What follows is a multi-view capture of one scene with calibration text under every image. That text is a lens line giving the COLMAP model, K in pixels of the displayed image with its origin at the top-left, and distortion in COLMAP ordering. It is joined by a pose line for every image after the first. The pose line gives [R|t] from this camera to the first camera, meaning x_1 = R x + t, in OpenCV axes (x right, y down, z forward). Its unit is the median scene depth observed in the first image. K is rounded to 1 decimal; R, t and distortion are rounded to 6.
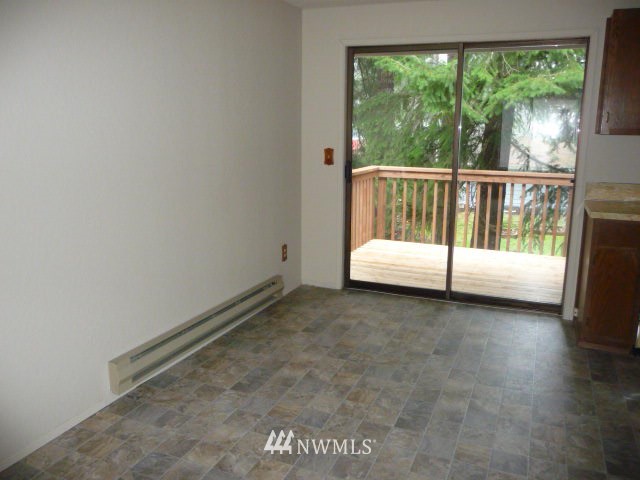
lens RADIAL K [[526.0, 0, 320.0], [0, 526.0, 240.0], [0, 0, 1]] dist [-0.006877, -0.003608]
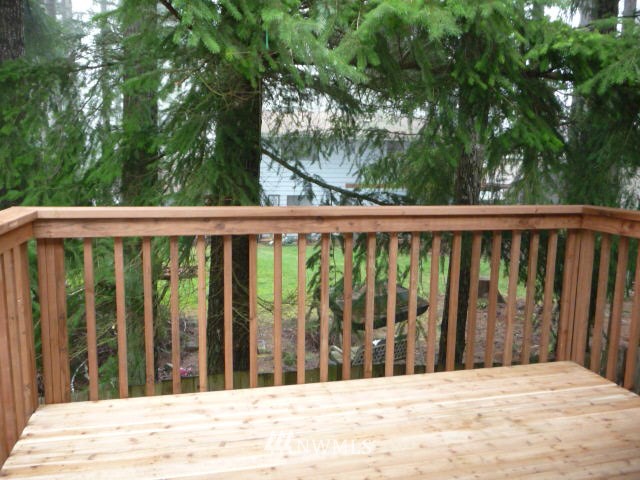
lens RADIAL K [[526.0, 0, 320.0], [0, 526.0, 240.0], [0, 0, 1]] dist [-0.006877, -0.003608]
pose [[0.794416, -0.081447, 0.601888, 0.046782], [0.111392, 0.993697, -0.012557, -0.087672], [-0.597072, 0.077021, 0.798482, 0.570172]]
